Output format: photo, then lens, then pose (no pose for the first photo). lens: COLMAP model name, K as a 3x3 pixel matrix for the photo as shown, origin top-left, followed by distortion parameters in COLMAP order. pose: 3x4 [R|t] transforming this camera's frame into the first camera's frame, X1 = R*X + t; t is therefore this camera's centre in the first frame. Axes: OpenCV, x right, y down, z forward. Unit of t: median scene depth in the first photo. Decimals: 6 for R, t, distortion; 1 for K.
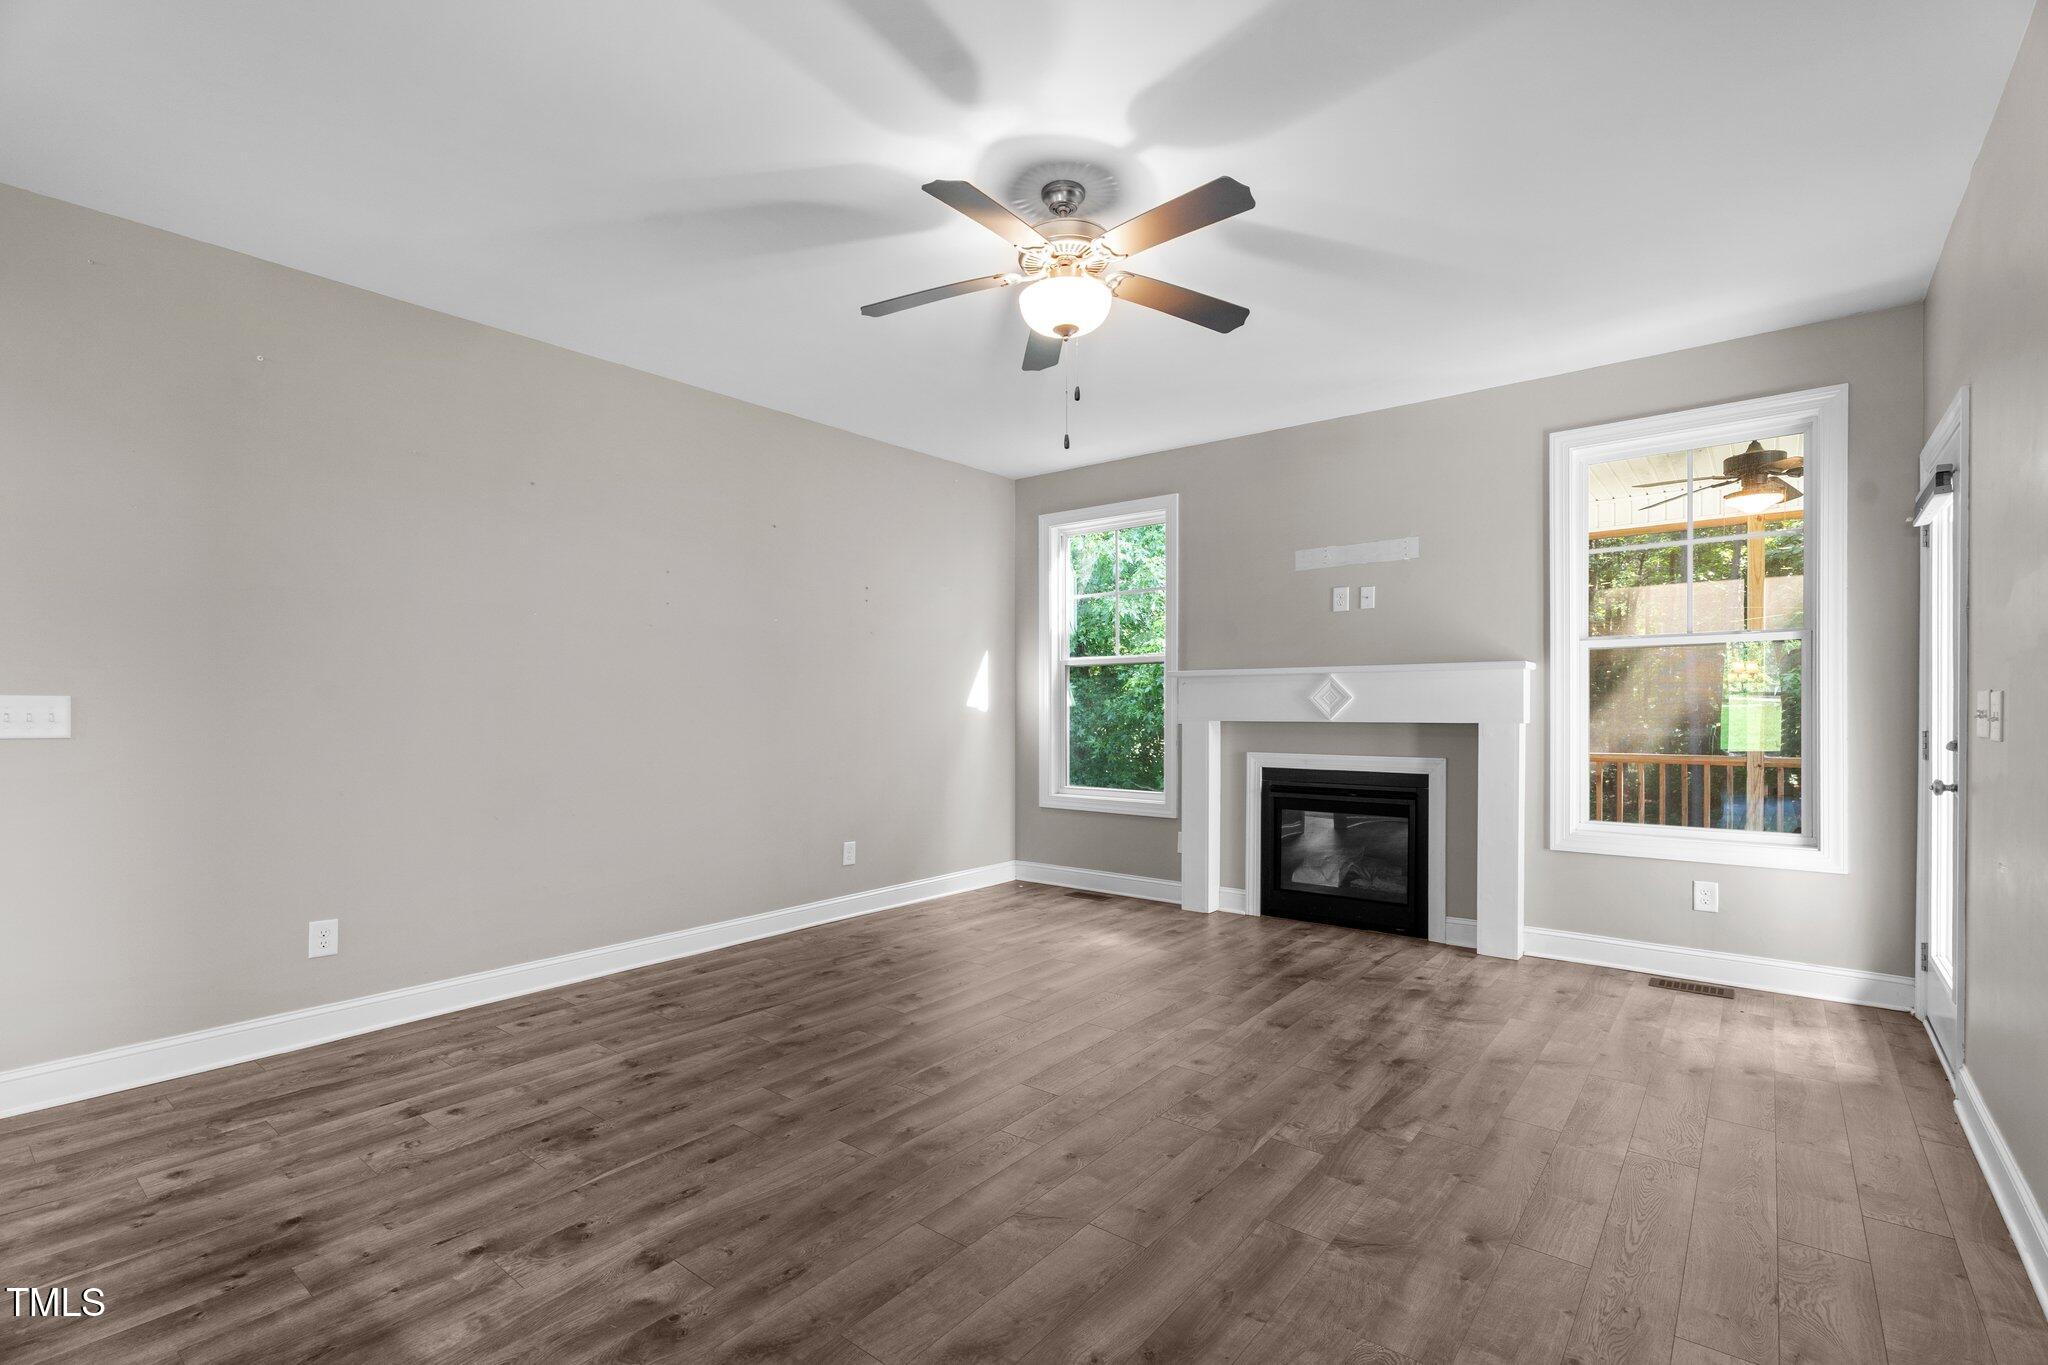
lens RADIAL K [[914.0, 0, 1002.9], [0, 914.0, 723.6], [0, 0, 1]] dist [-0.007475, 0.002069]
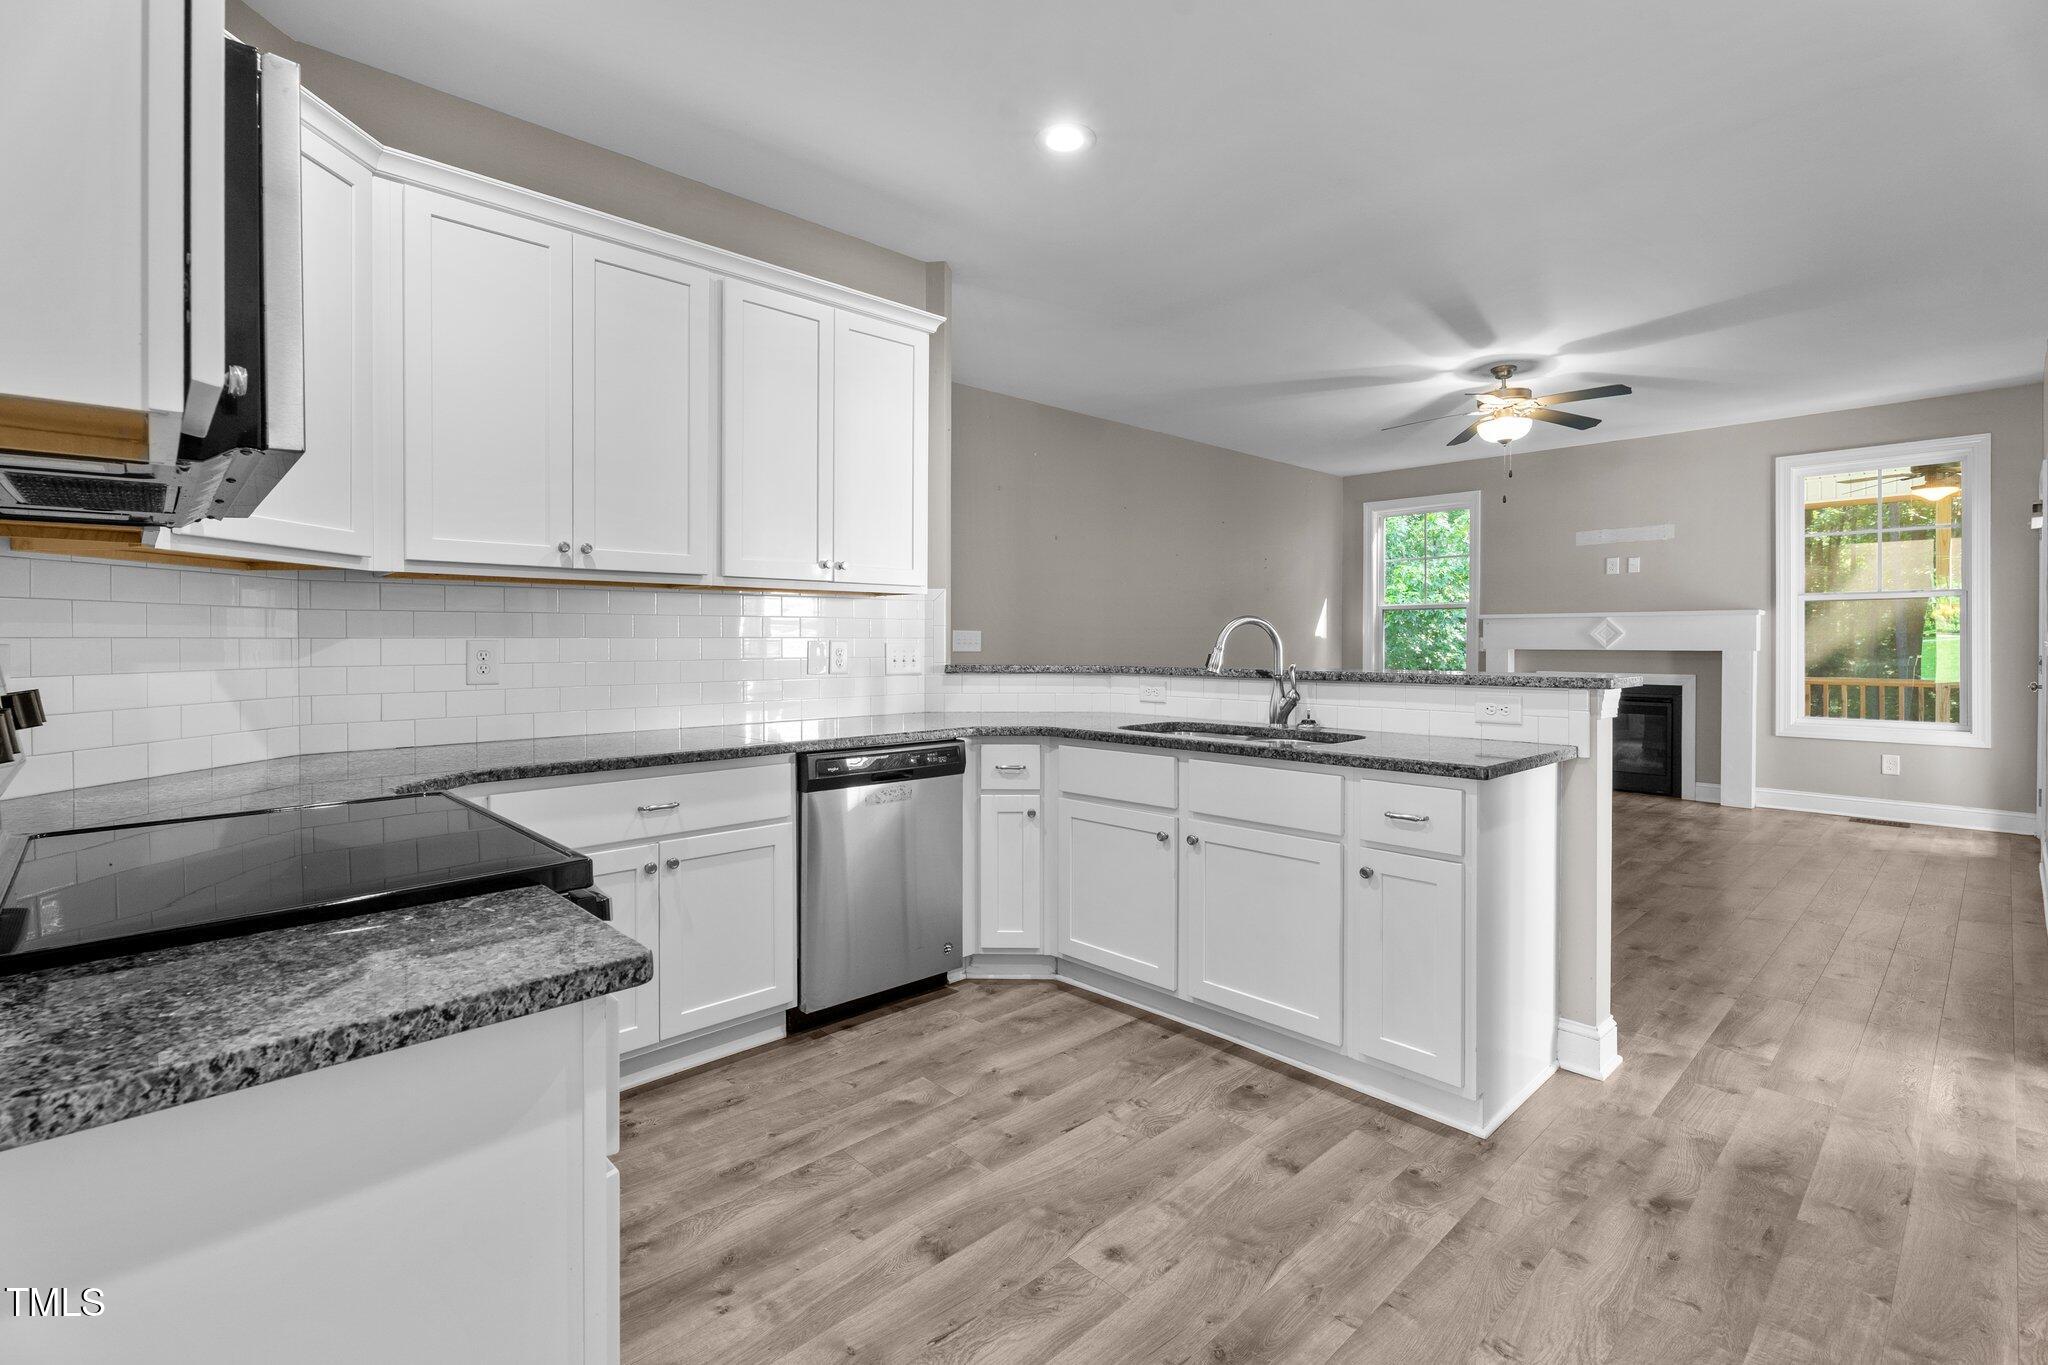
lens RADIAL K [[914.0, 0, 1000.9], [0, 914.0, 648.5], [0, 0, 1]] dist [-0.007475, 0.002069]
pose [[0.990125, 0.004986, -0.140098, -0.431628], [-0.006583, 0.999918, -0.010939, 0.019429], [0.140032, 0.011753, 0.990077, -0.631245]]
